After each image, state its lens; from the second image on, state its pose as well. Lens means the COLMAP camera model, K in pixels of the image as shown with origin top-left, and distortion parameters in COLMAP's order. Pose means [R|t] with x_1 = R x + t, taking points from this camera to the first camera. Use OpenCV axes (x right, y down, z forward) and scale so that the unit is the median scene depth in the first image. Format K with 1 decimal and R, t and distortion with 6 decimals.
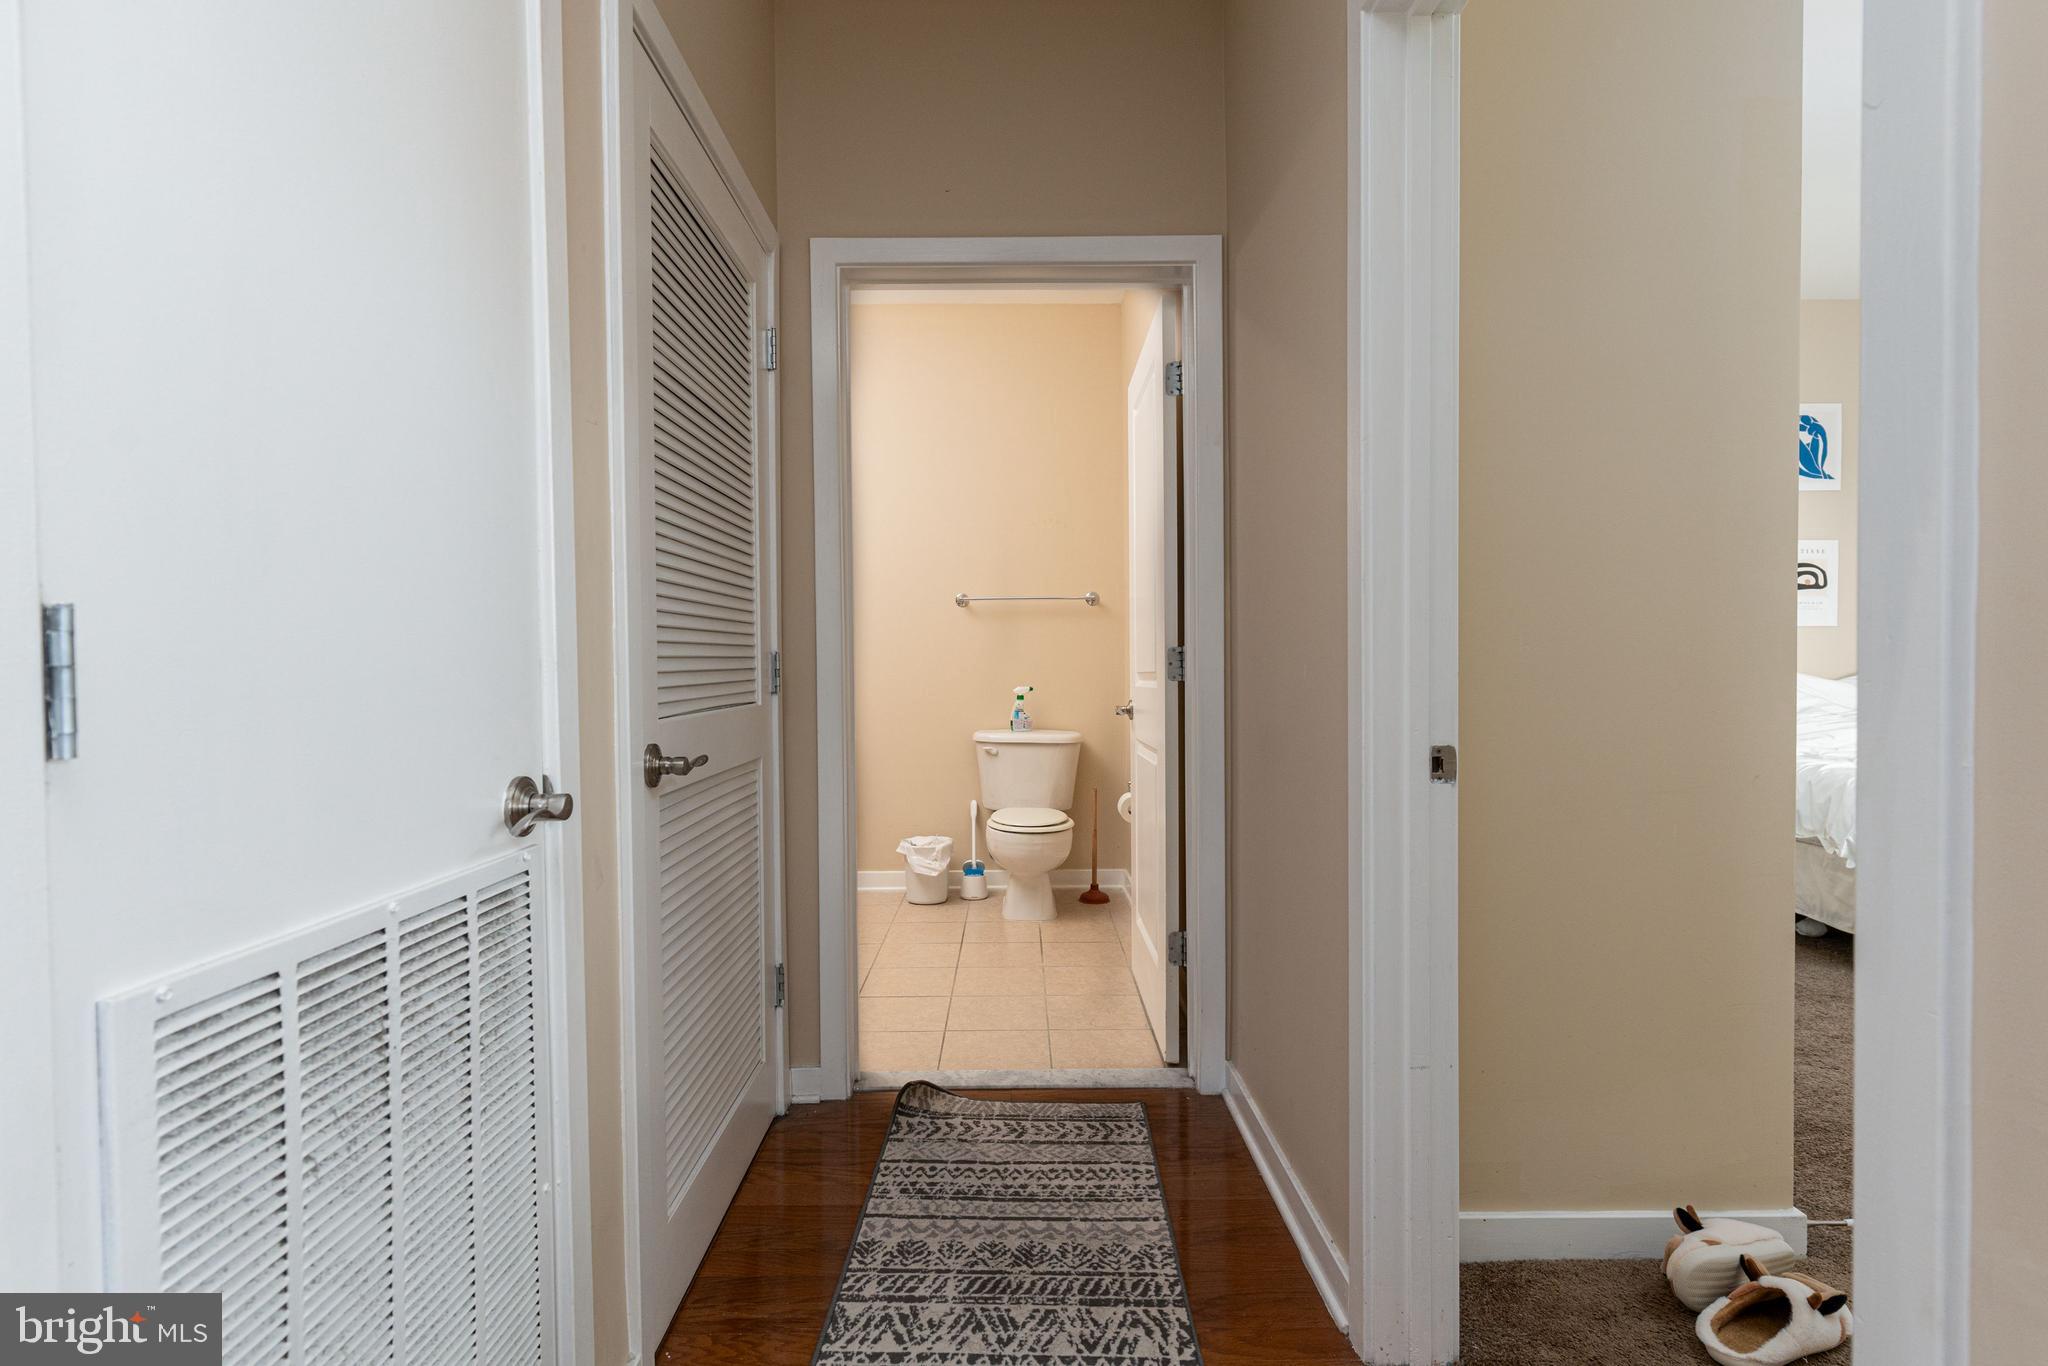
lens RADIAL K [[981.2, 0, 1020.9], [0, 981.2, 682.5], [0, 0, 1]] dist [0.000974, 0.001941]
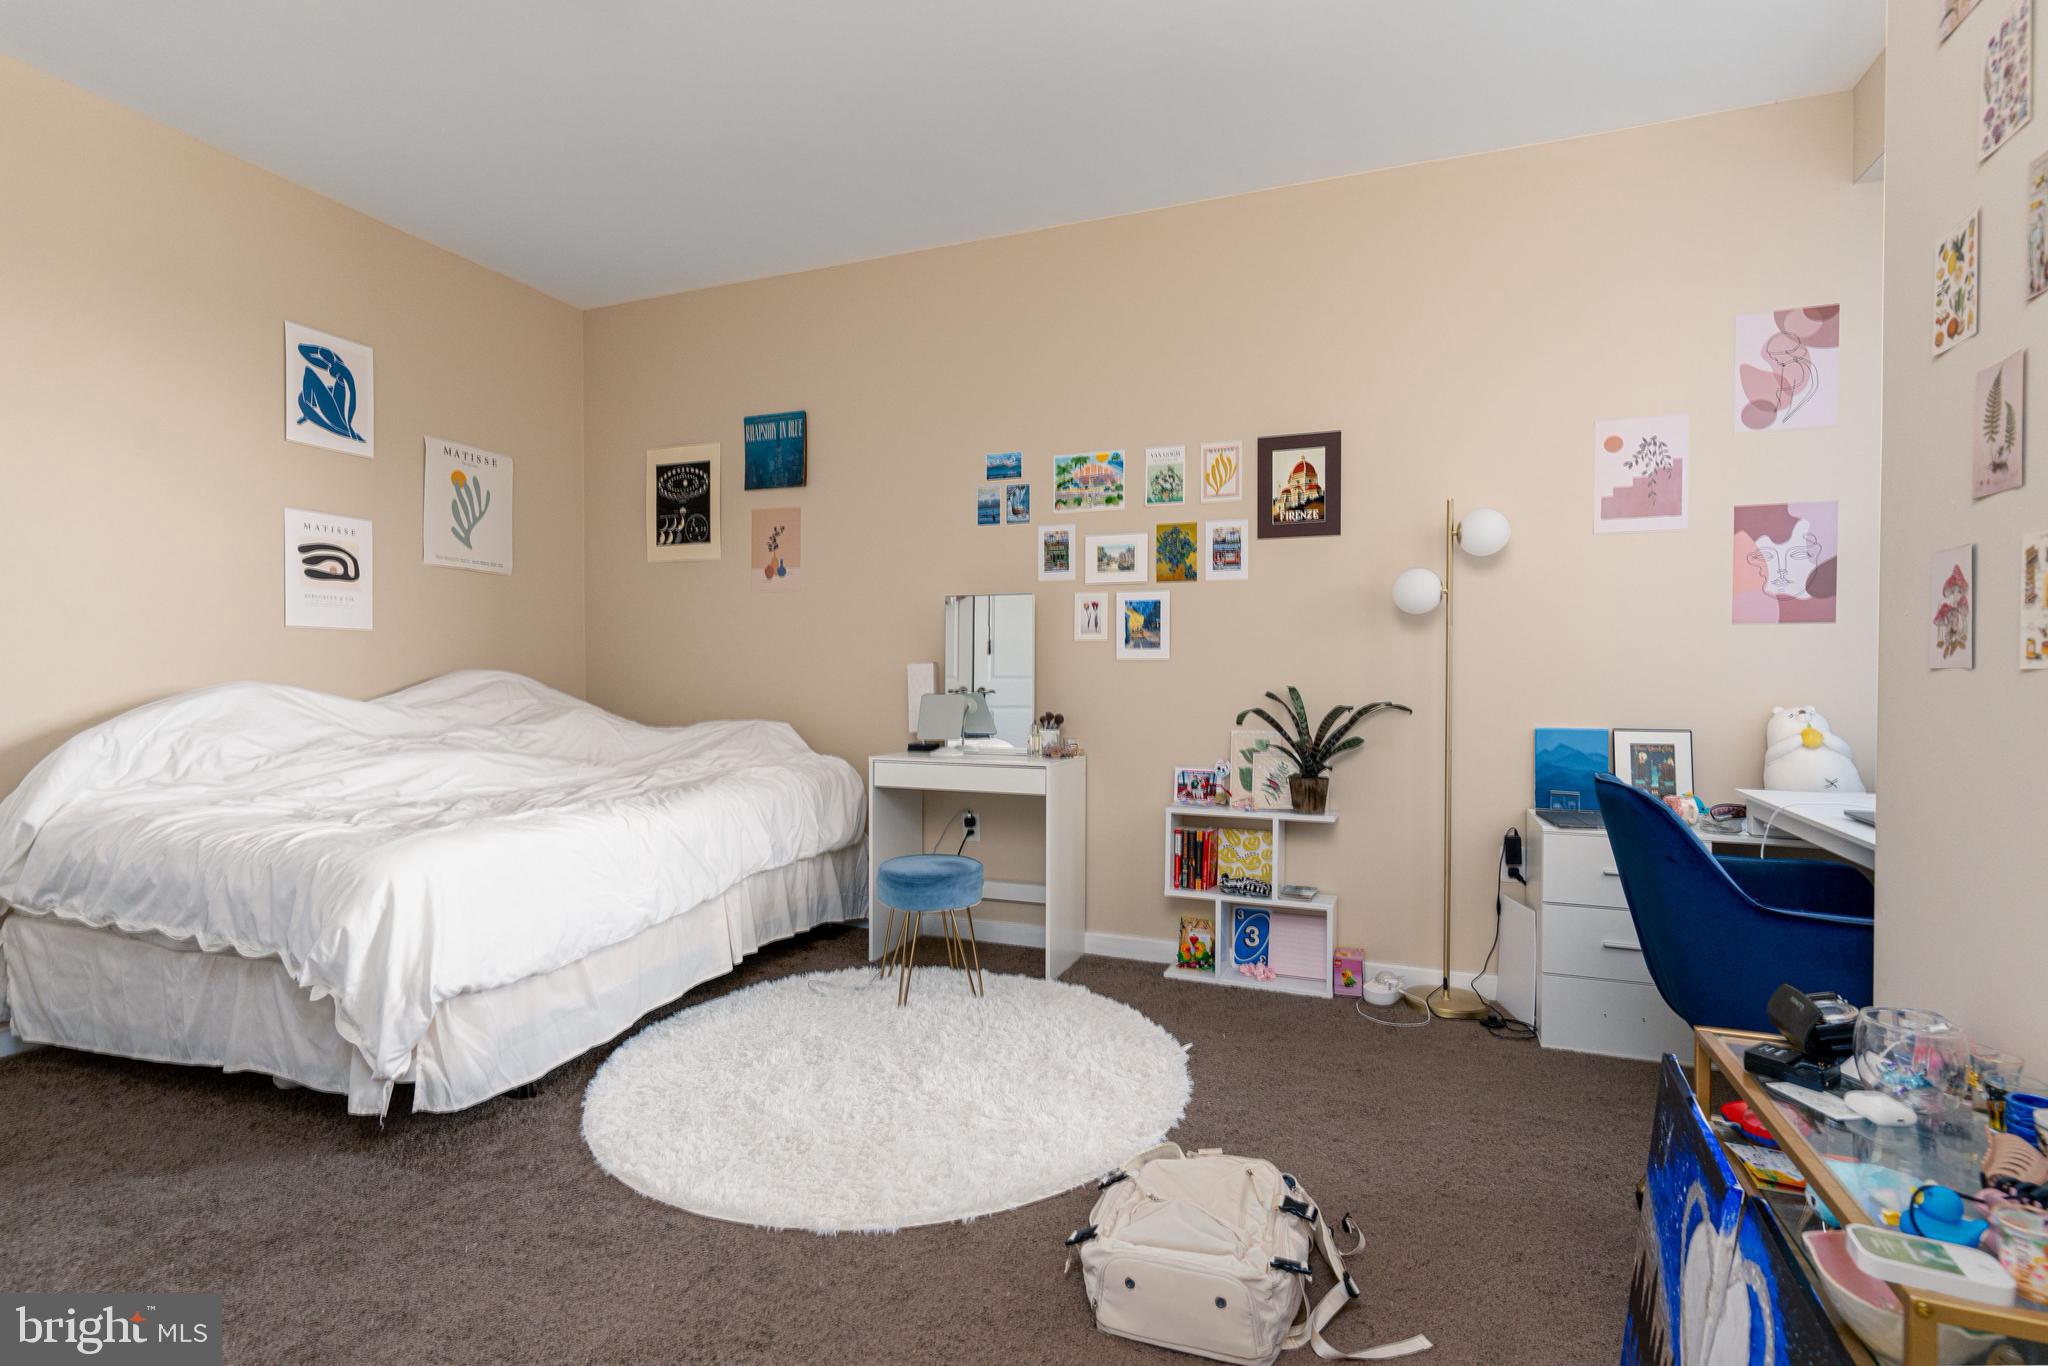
lens RADIAL K [[981.2, 0, 1027.1], [0, 981.2, 683.1], [0, 0, 1]] dist [0.000974, 0.001941]
pose [[0.356262, -0.006104, 0.934366, 0.283784], [0.014334, 0.999897, 0.001066, -0.008253], [-0.934276, 0.013014, 0.356312, 0.231954]]
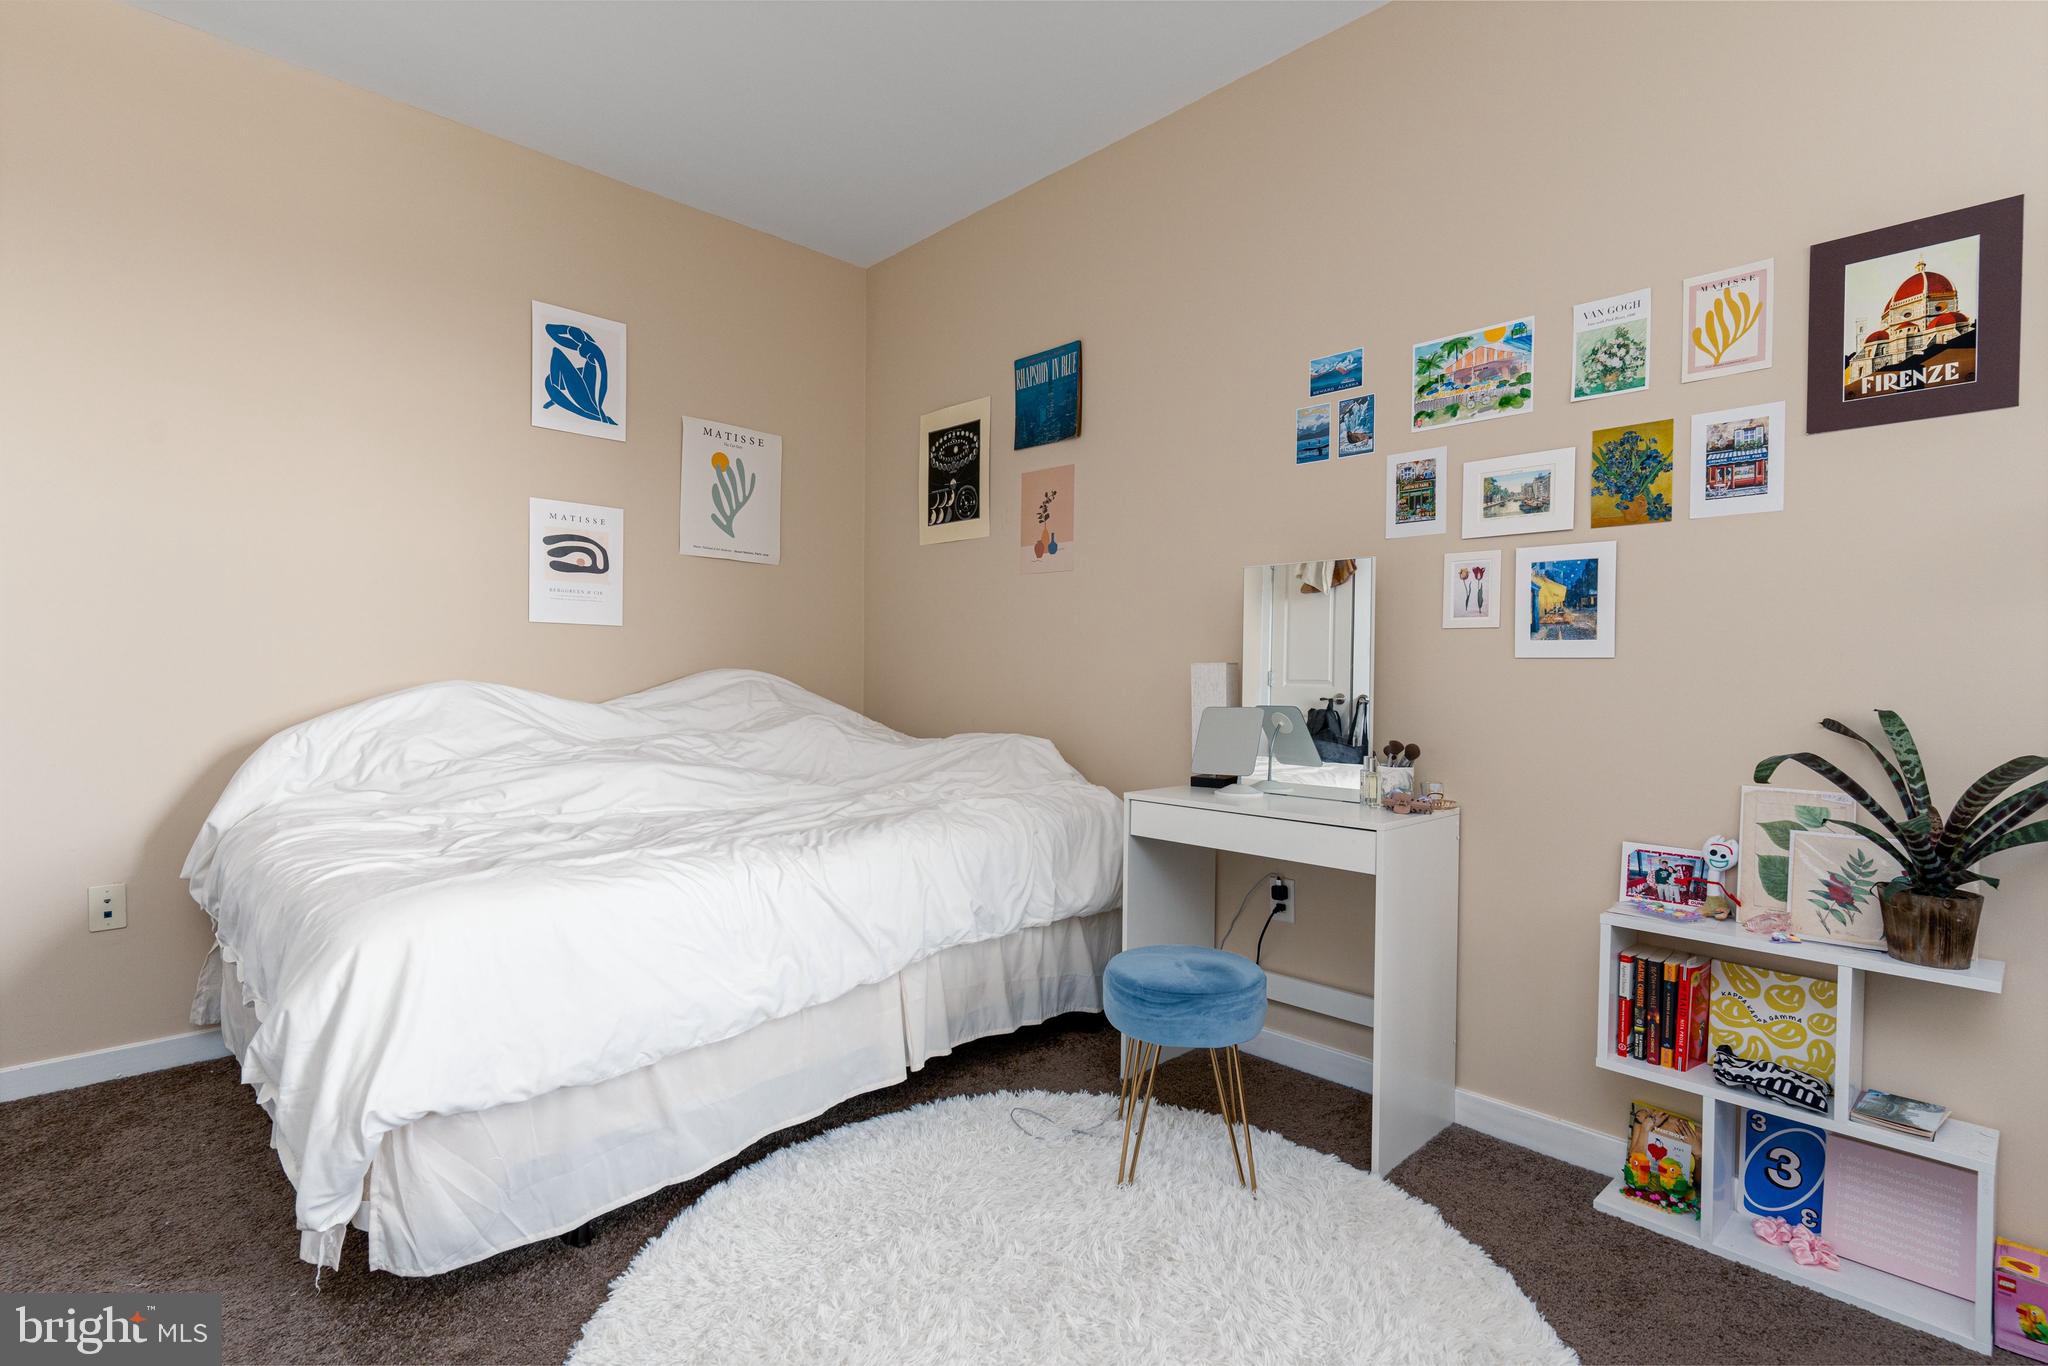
lens RADIAL K [[981.2, 0, 1010.9], [0, 981.2, 684.1], [0, 0, 1]] dist [0.000974, 0.001941]
pose [[0.715686, 0.002798, 0.698417, 0.527952], [0.000234, 0.999991, -0.004246, -0.010552], [-0.698422, 0.003202, 0.715679, 0.272216]]
